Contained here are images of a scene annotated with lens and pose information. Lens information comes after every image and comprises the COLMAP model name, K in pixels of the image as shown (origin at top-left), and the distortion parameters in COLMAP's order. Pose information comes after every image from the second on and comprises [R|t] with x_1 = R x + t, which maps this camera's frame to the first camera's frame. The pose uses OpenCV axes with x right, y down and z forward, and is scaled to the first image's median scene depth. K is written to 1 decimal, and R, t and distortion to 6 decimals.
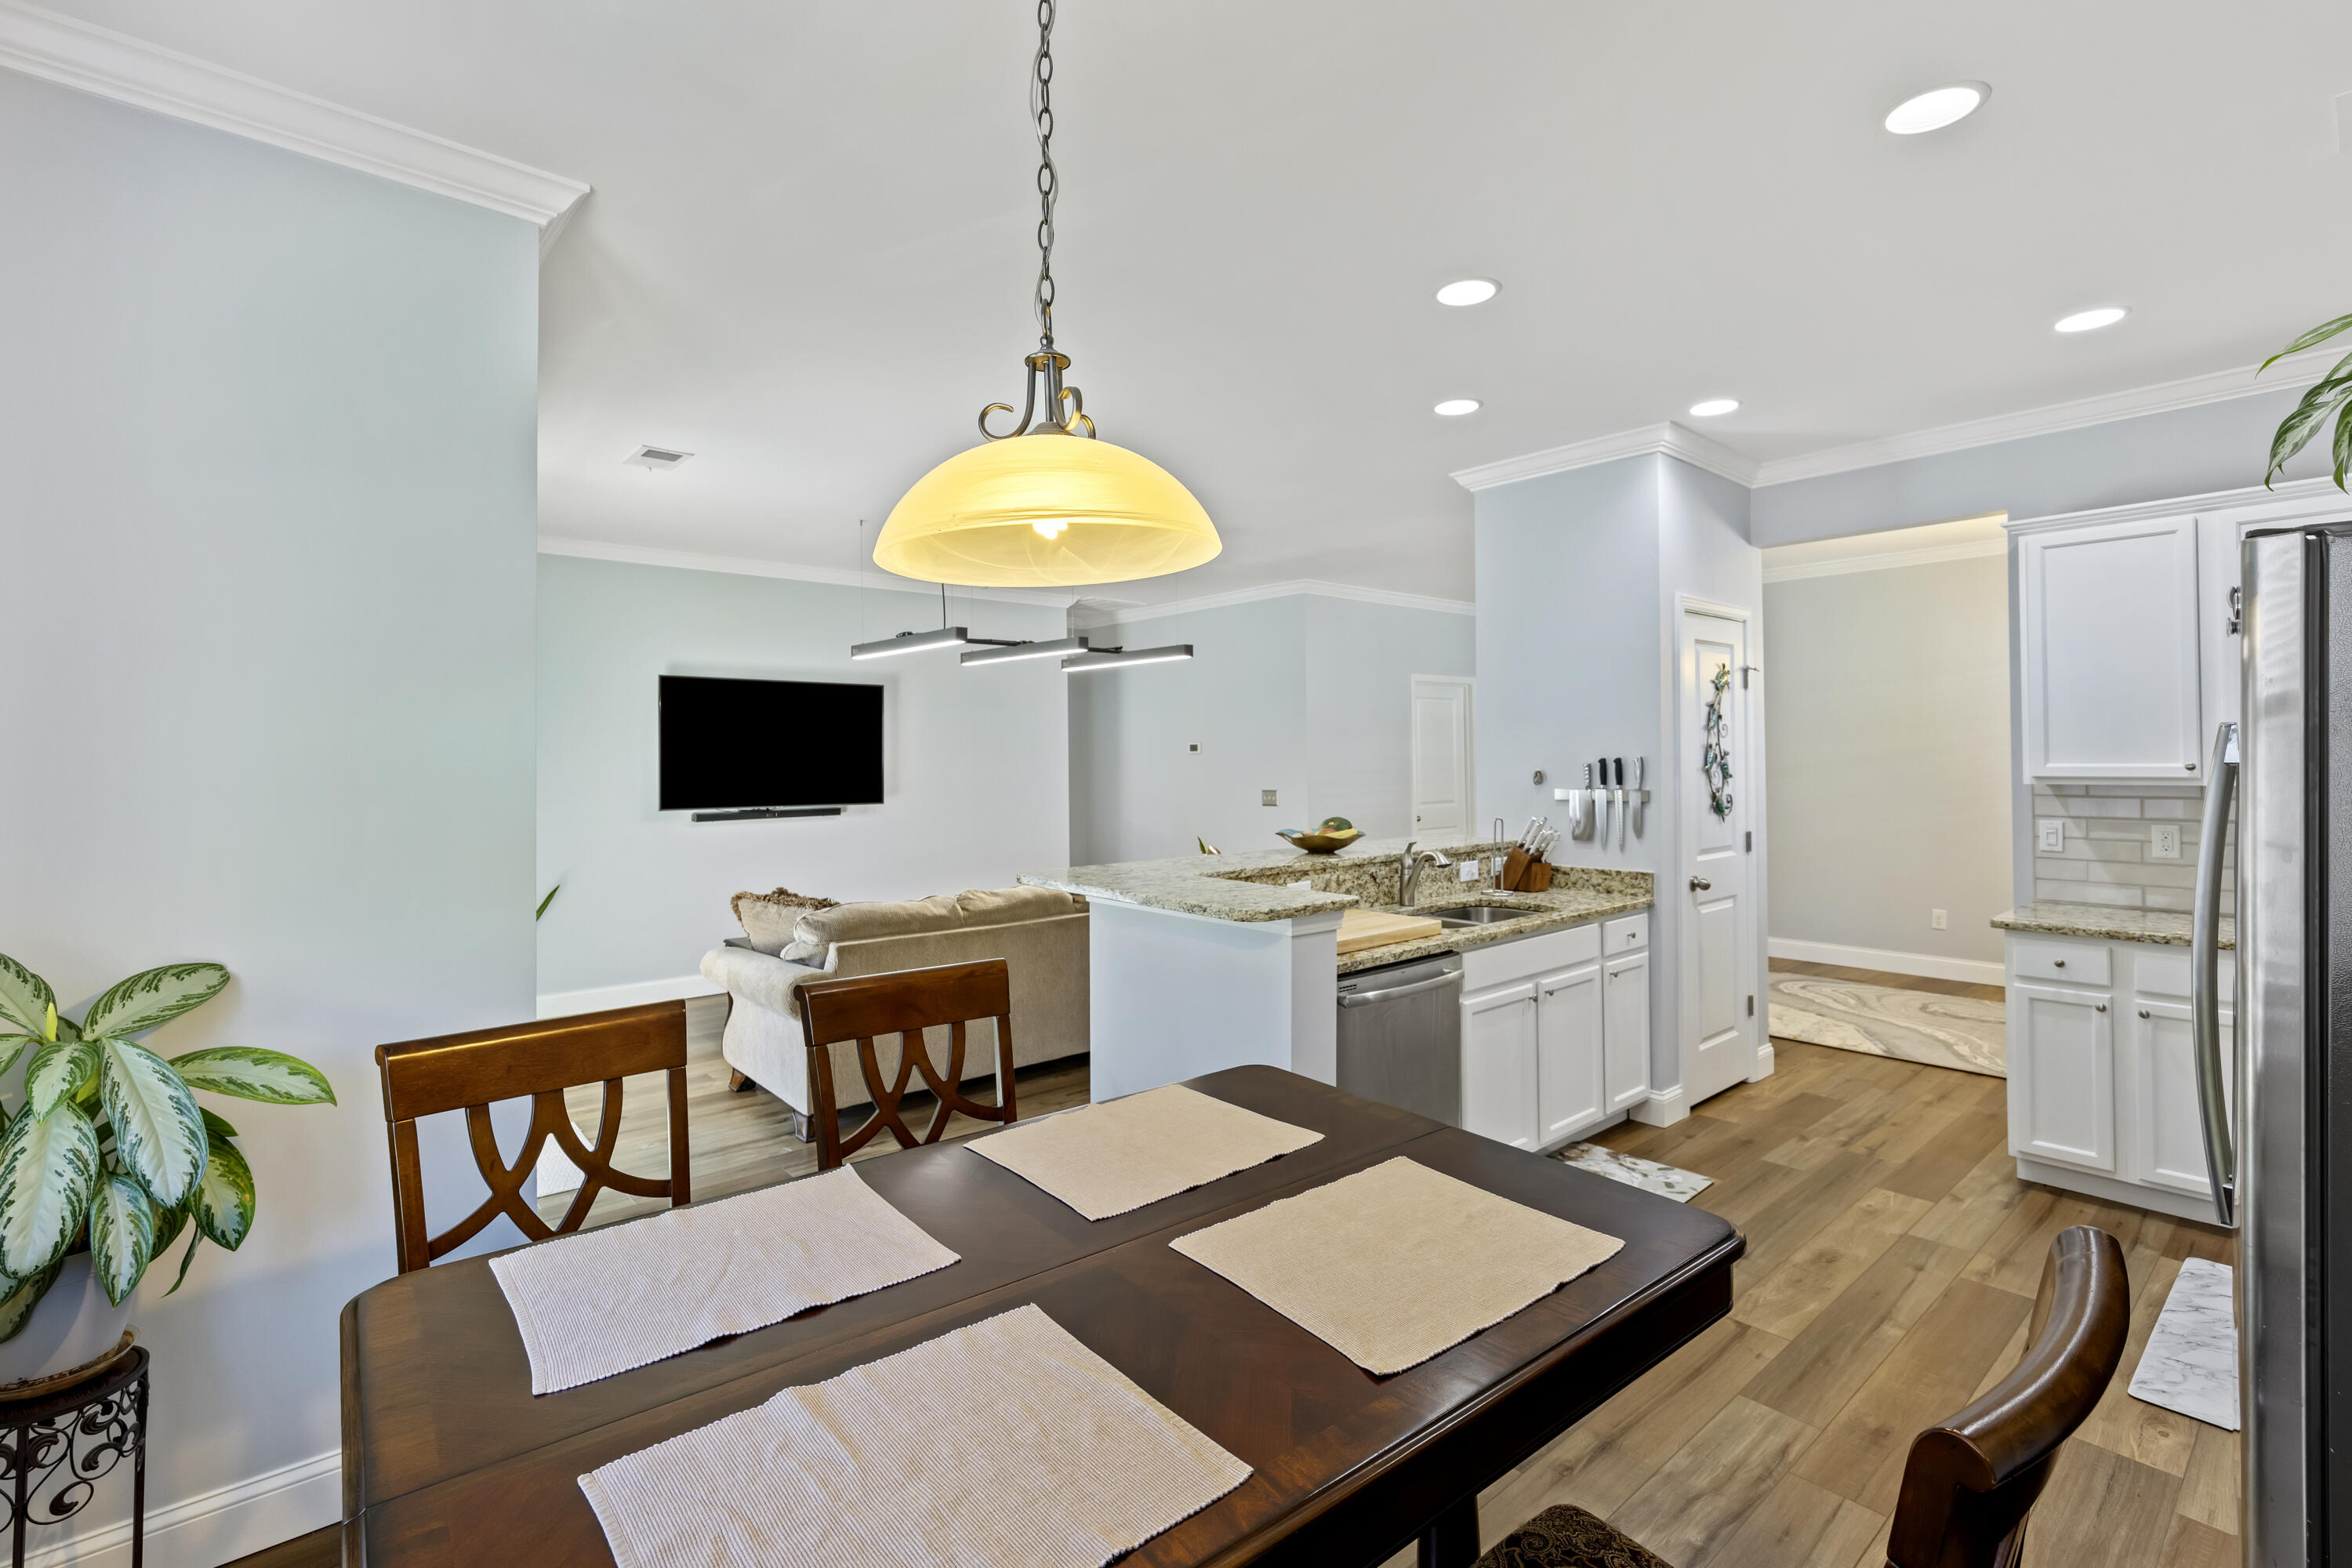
lens RADIAL K [[1064.3, 0, 1165.7], [0, 1064.3, 743.4], [0, 0, 1]] dist [-0.010726, 0.001612]
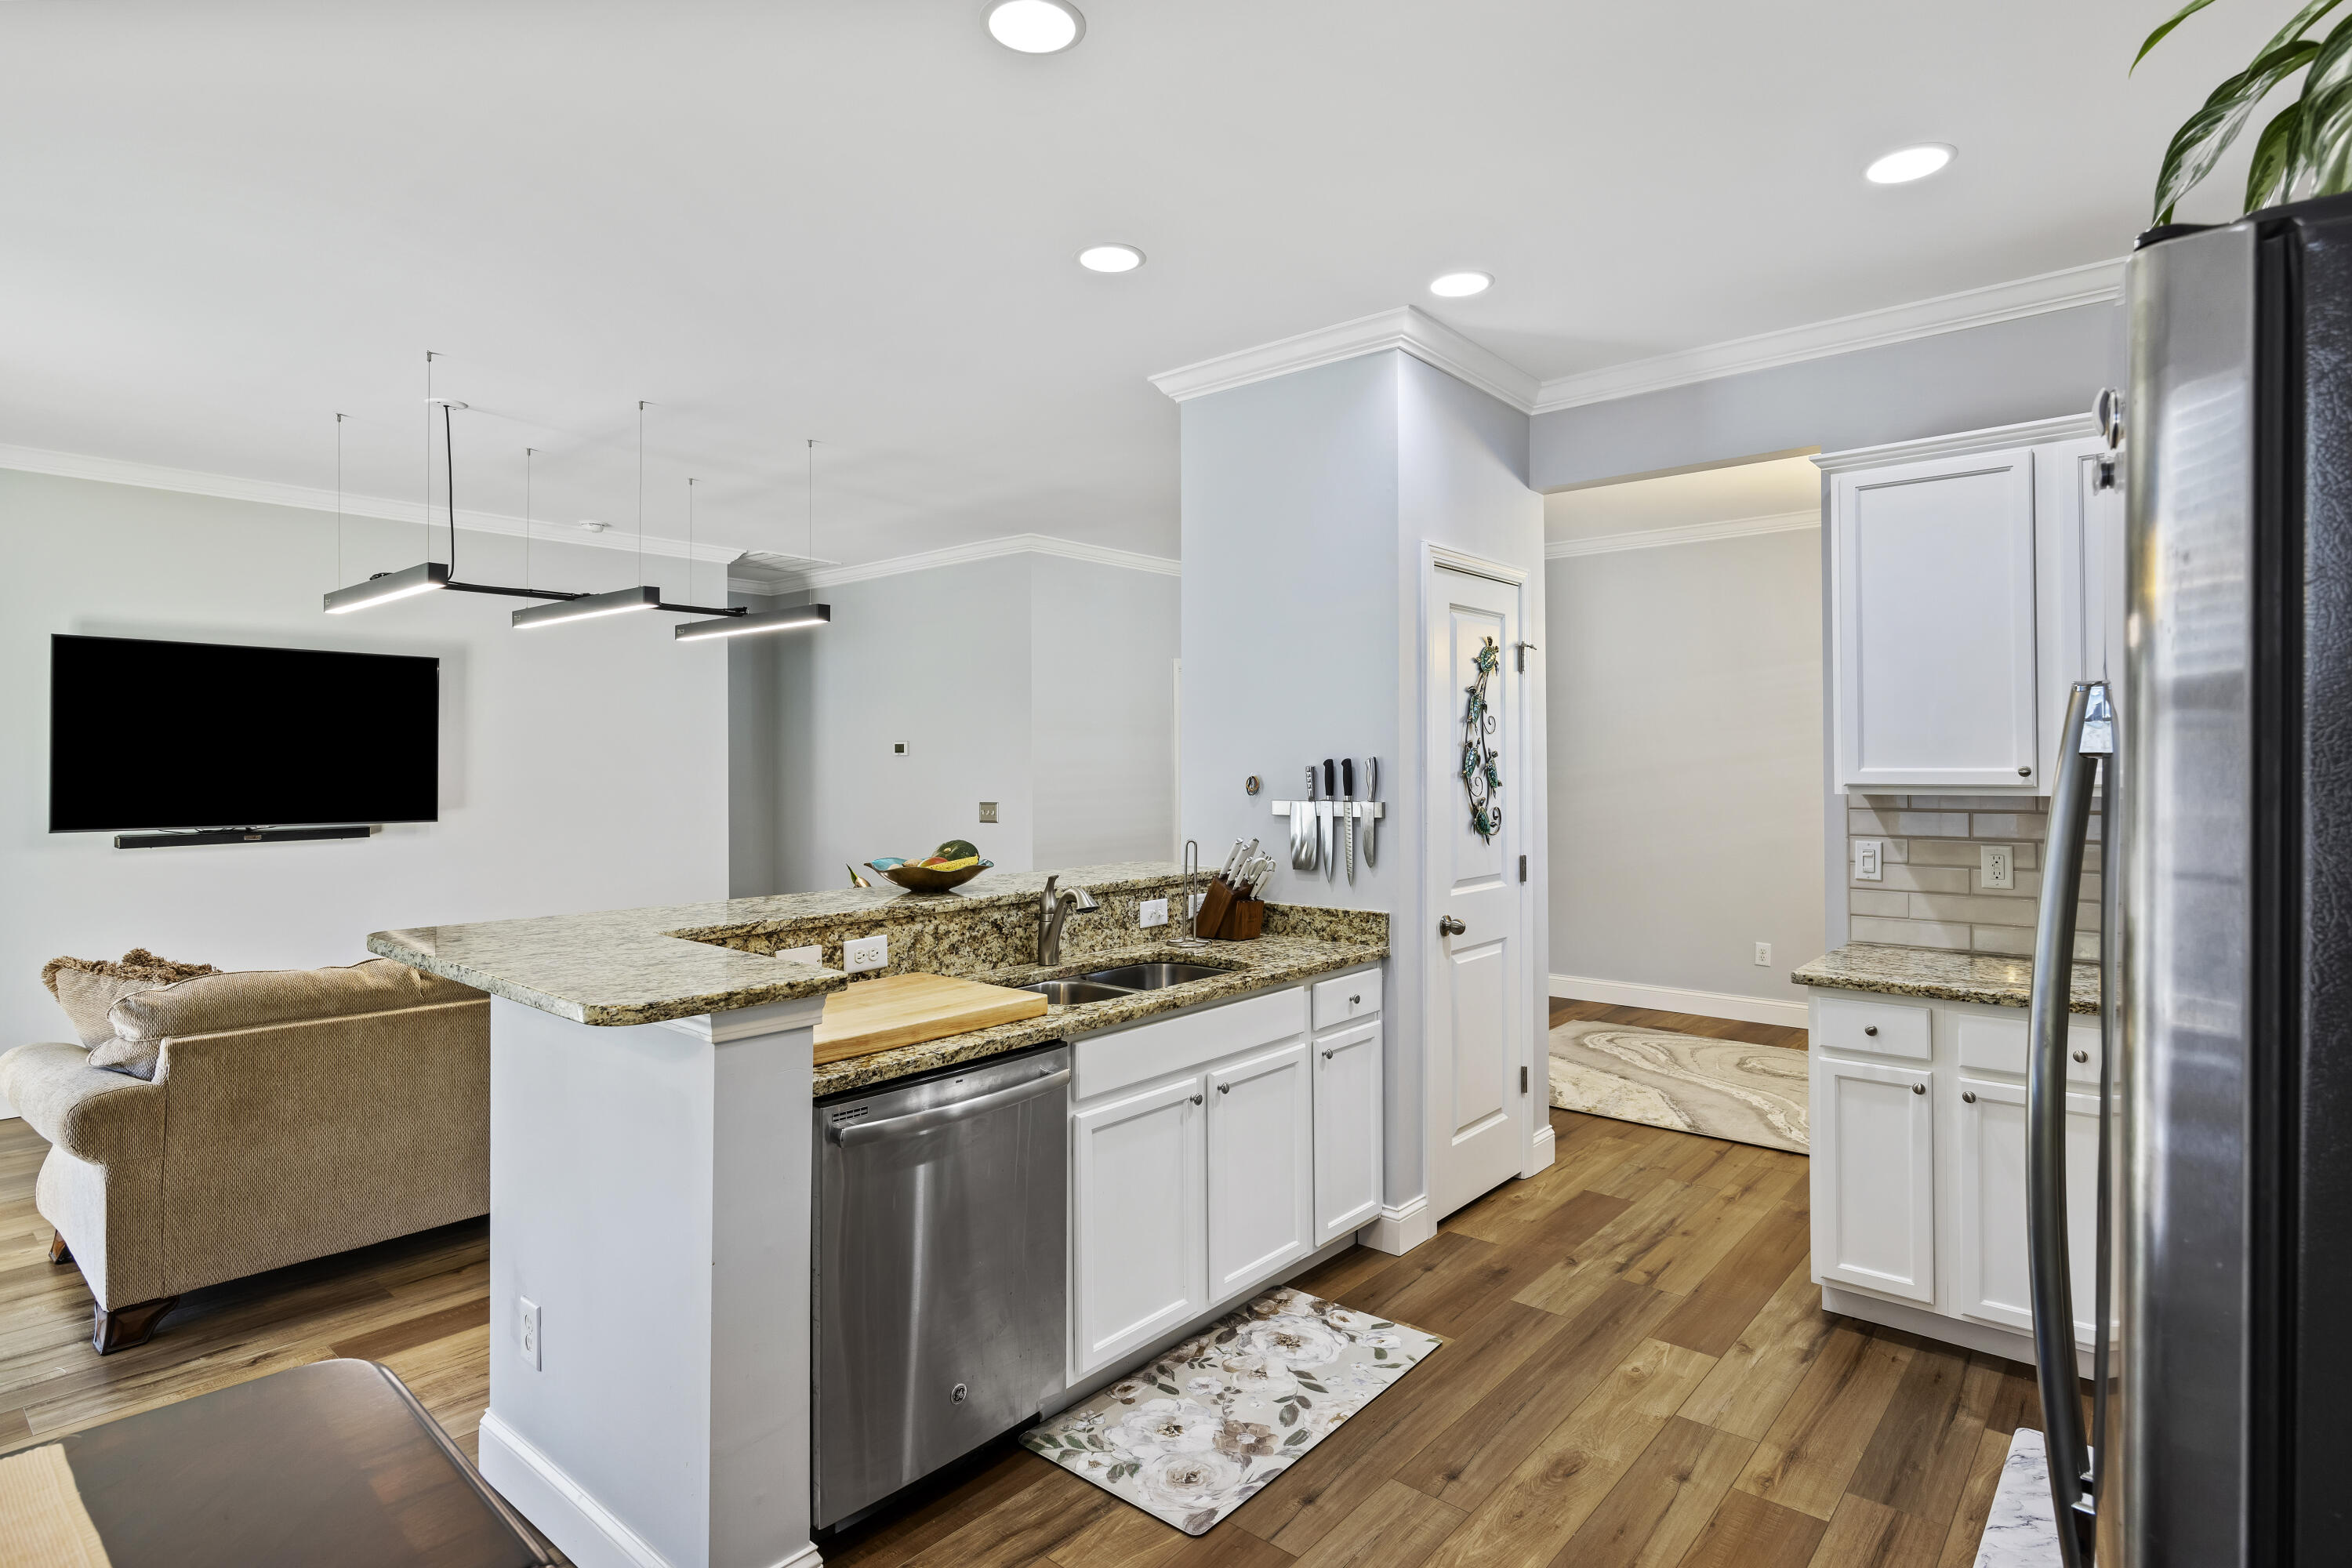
lens RADIAL K [[1213.3, 0, 1176.4], [0, 1213.3, 747.3], [0, 0, 1]] dist [-0.014537, 0.002884]
pose [[0.987463, 0.006746, 0.157708, 0.177865], [-0.006426, 0.999976, -0.002541, 0.008651], [-0.157721, 0.001496, 0.987483, 0.184134]]
